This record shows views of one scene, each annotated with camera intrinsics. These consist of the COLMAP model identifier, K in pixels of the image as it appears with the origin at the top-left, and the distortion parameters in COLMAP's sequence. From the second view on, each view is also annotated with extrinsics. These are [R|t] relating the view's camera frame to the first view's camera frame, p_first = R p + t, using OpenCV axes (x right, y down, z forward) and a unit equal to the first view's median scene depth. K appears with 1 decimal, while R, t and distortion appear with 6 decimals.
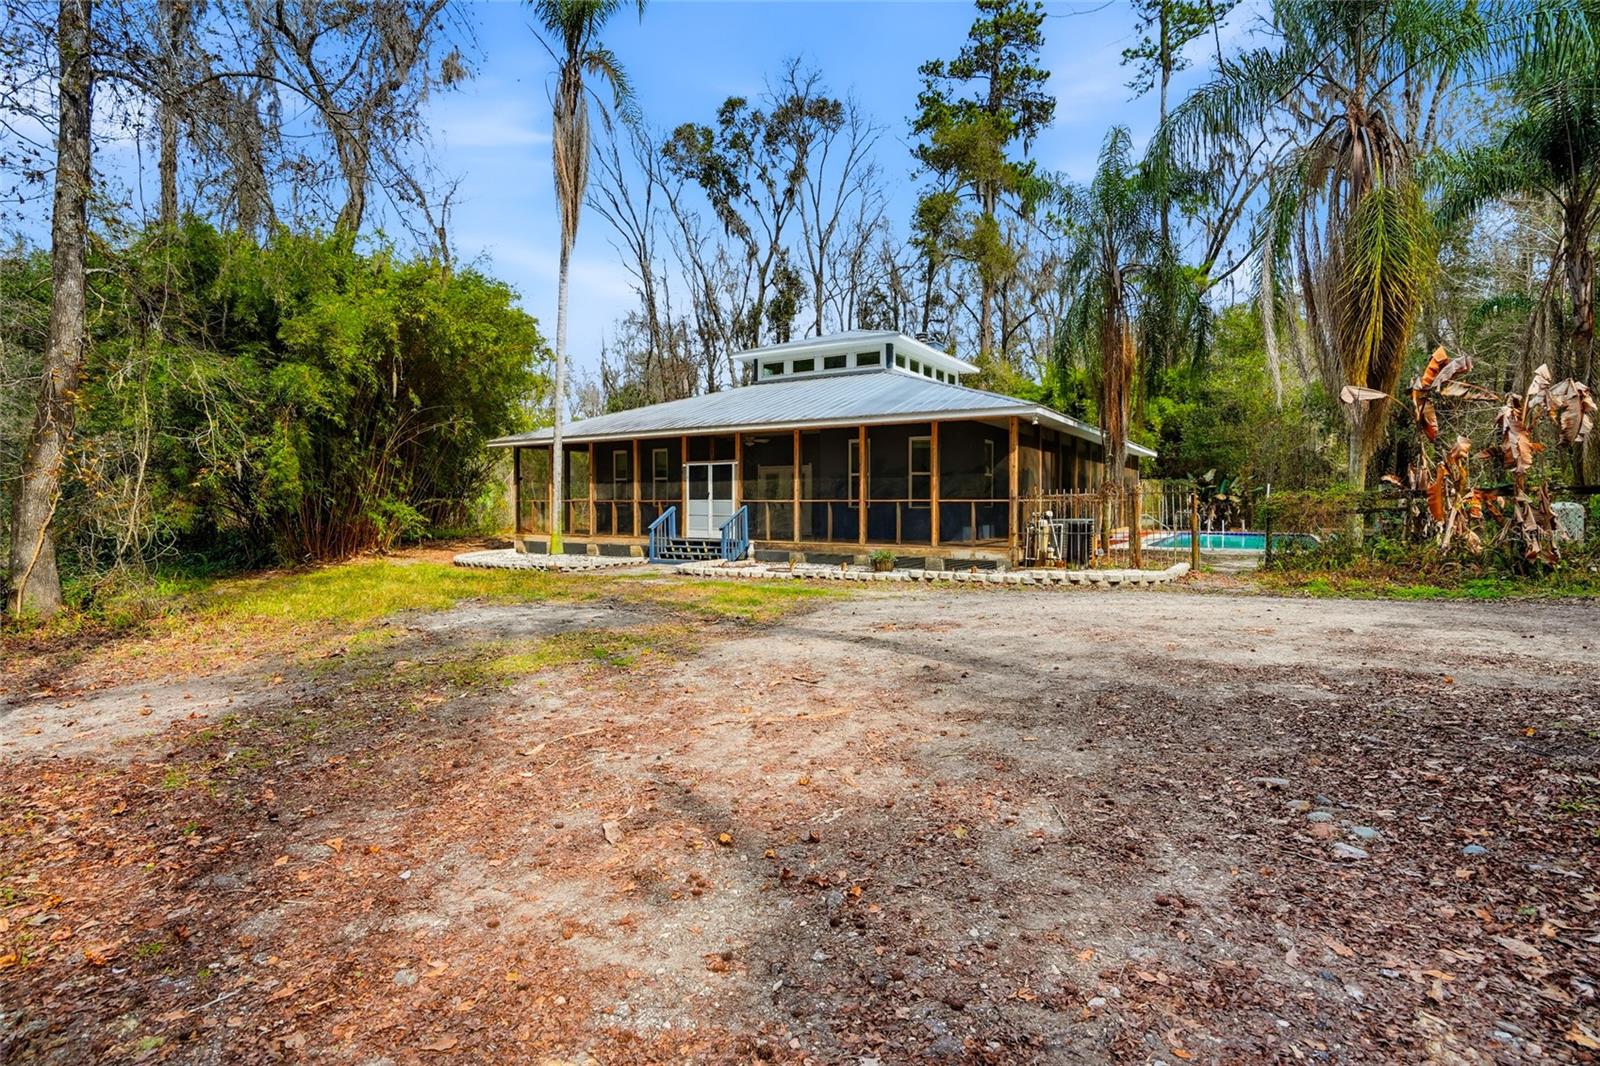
lens RADIAL K [[733.5, 0, 800.0], [0, 733.5, 533.0], [0, 0, 1]] dist [-0.027002, 0.001357]
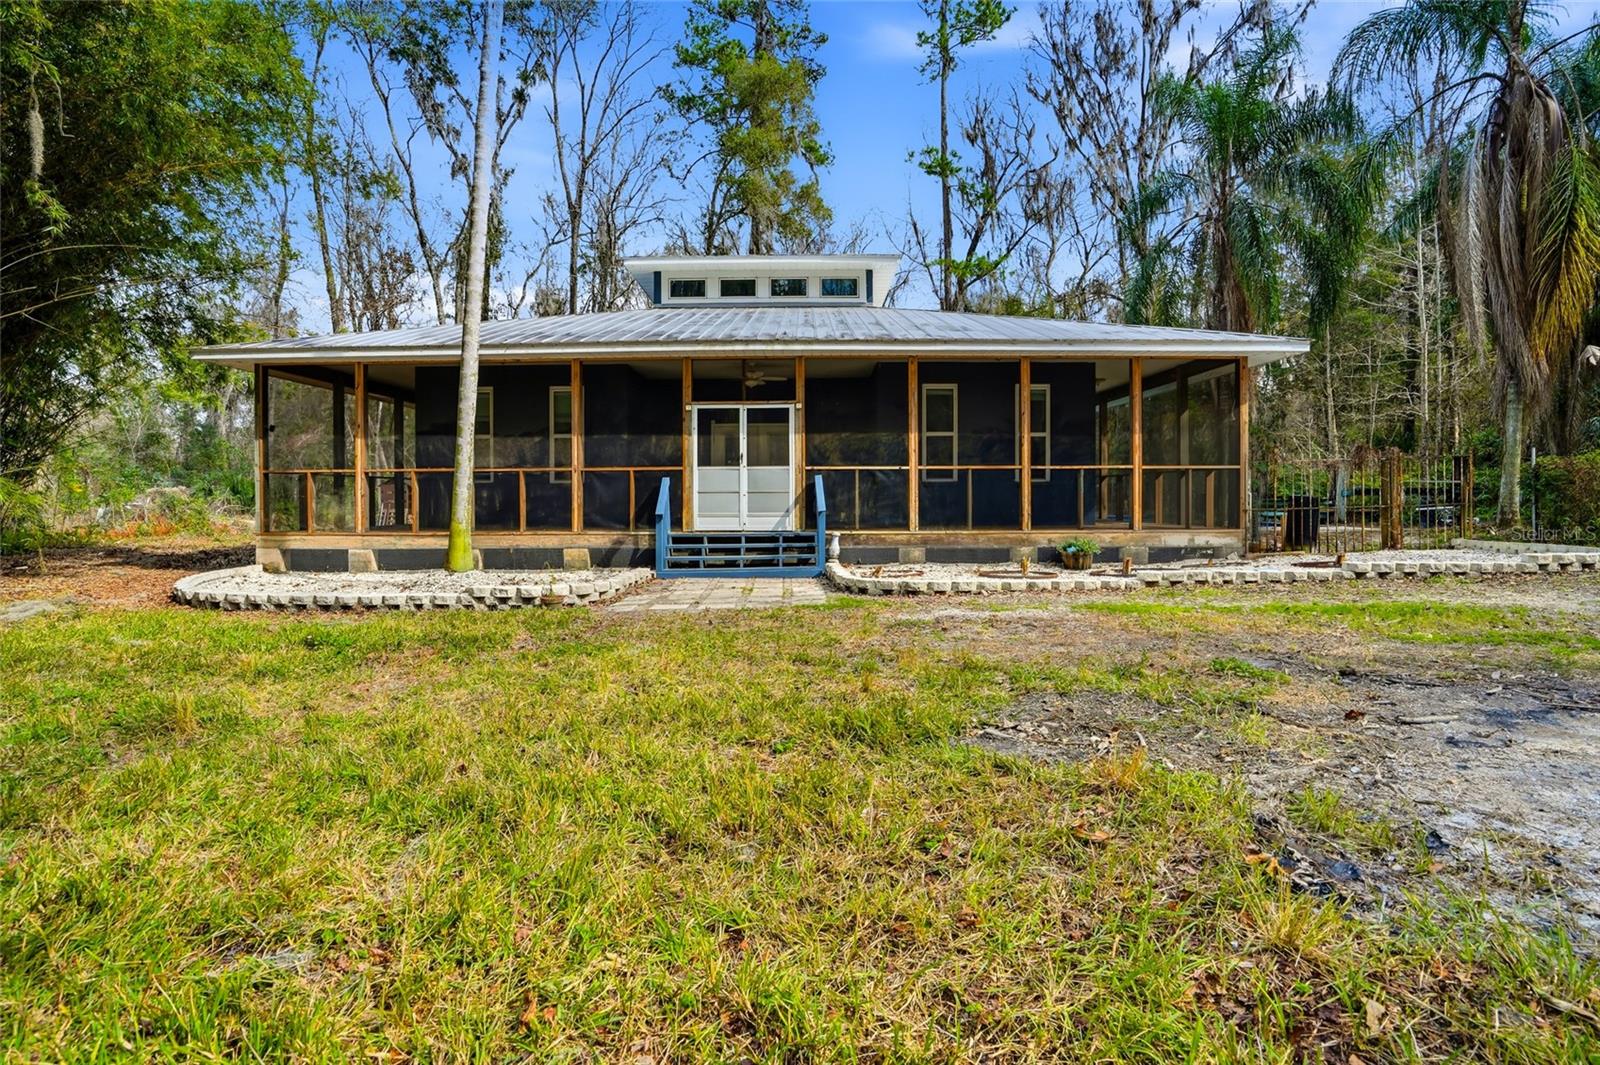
lens RADIAL K [[717.2, 0, 770.4], [0, 717.2, 521.8], [0, 0, 1]] dist [-0.026773, 0.000423]
pose [[0.863872, -0.019161, 0.503347, -0.398629], [0.025244, 0.999667, -0.005271, 0.003741], [-0.503079, 0.017260, 0.864068, 0.481215]]
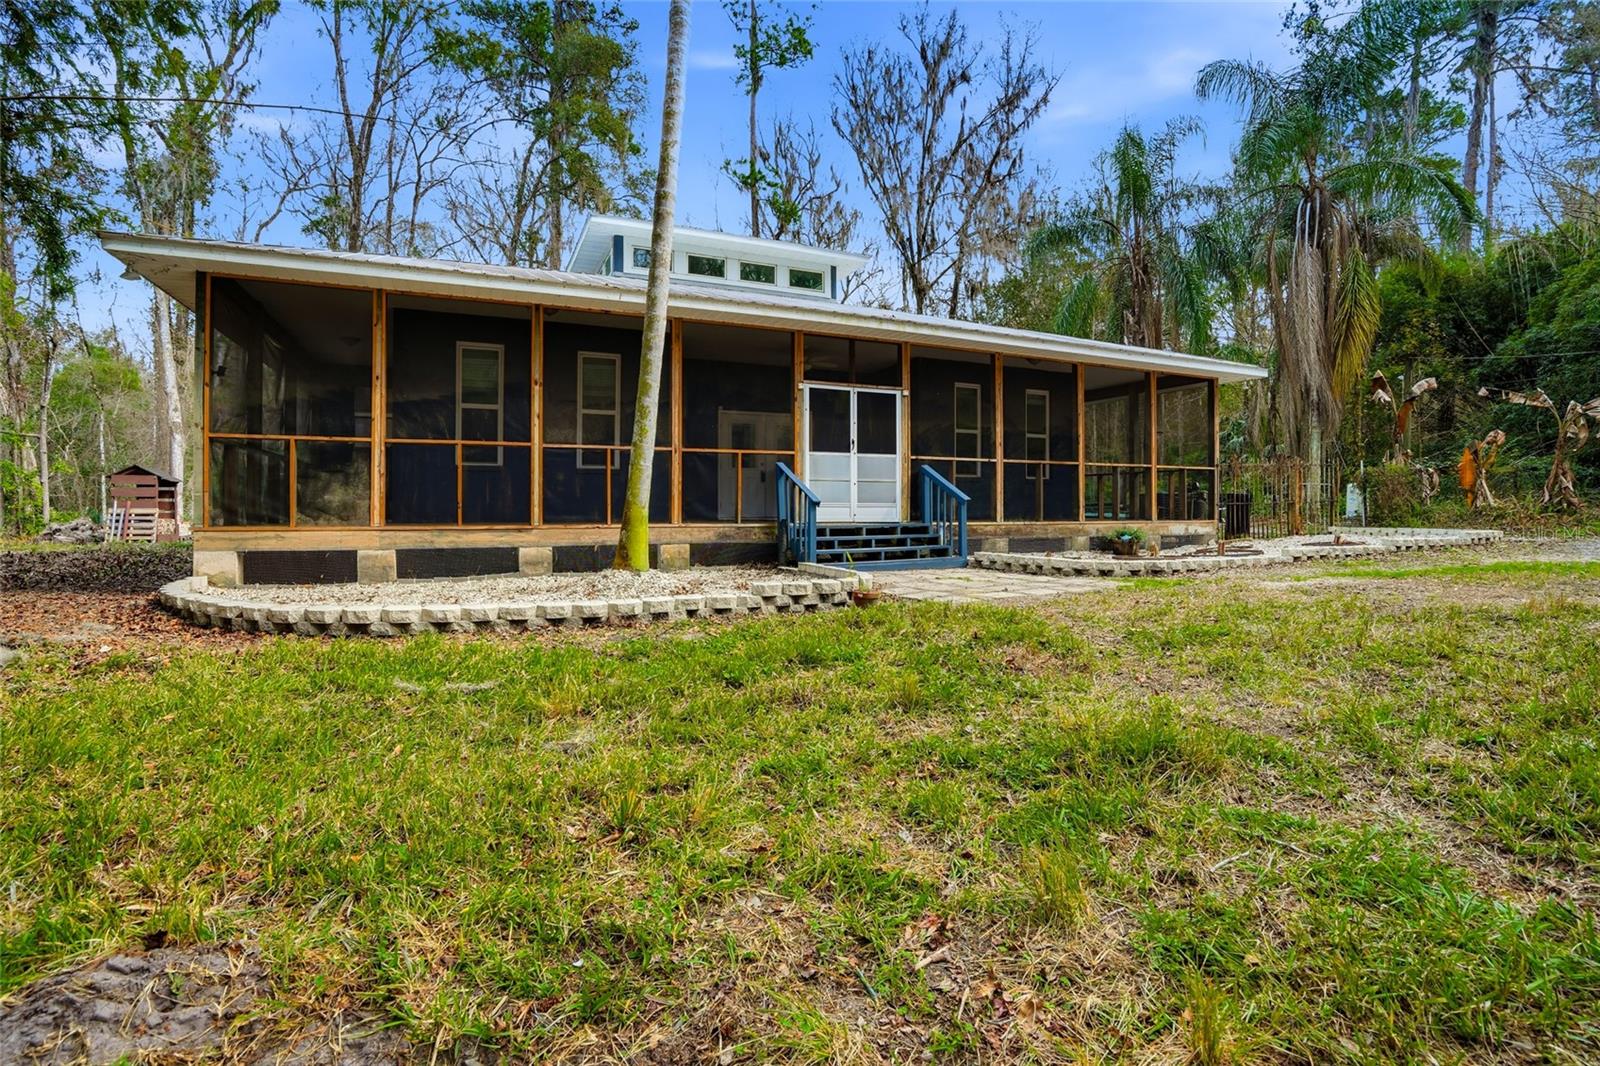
lens RADIAL K [[717.2, 0, 770.4], [0, 717.2, 522.3], [0, 0, 1]] dist [-0.026773, 0.000423]
pose [[0.596749, -0.014154, 0.802303, -0.598693], [0.031670, 0.999481, -0.005923, 0.008706], [-0.801803, 0.028943, 0.596887, 0.723680]]
